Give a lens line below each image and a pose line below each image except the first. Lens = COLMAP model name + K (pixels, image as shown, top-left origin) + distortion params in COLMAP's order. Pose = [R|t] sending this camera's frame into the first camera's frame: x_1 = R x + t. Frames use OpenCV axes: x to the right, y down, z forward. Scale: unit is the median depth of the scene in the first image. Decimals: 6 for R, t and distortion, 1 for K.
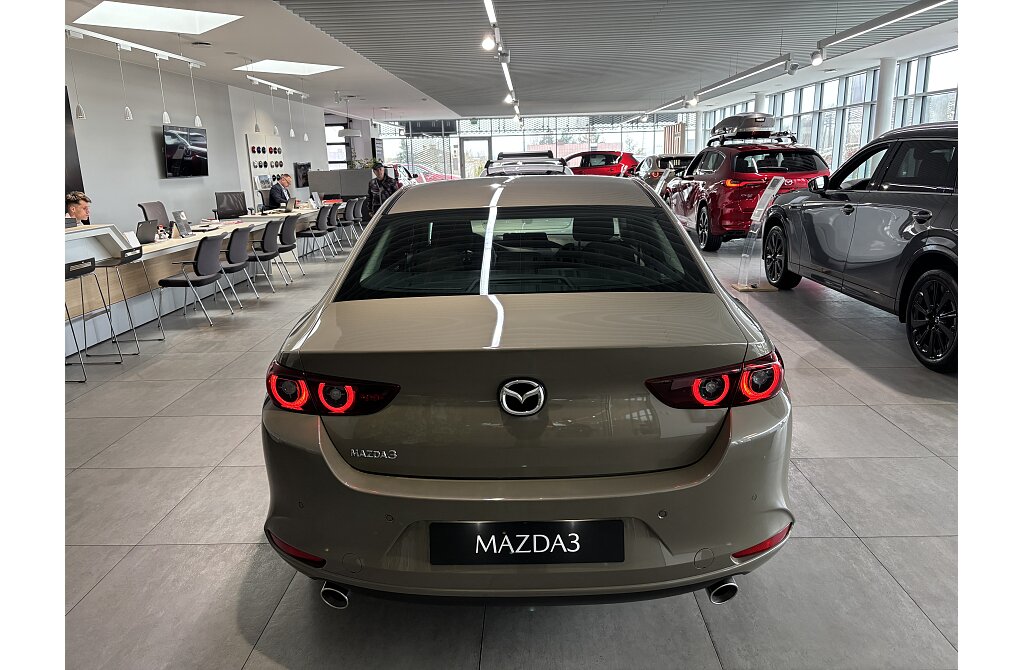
lens RADIAL K [[688.6, 0, 512.0], [0, 688.6, 335.0], [0, 0, 1]] dist [0.024432, -0.002236]
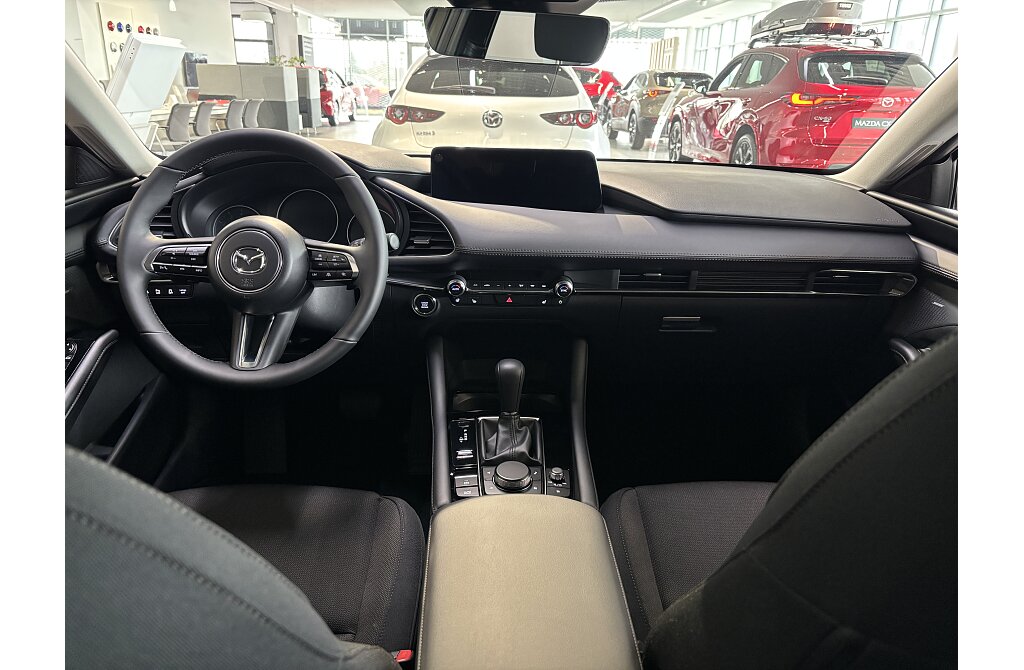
lens RADIAL K [[667.0, 0, 512.0], [0, 667.0, 335.0], [0, 0, 1]] dist [0.000389, -0.000889]
pose [[0.996737, 0.029223, 0.075243, 0.000669], [-0.036932, 0.993975, 0.103200, -0.080059], [-0.071774, -0.105643, 0.991811, 0.569227]]
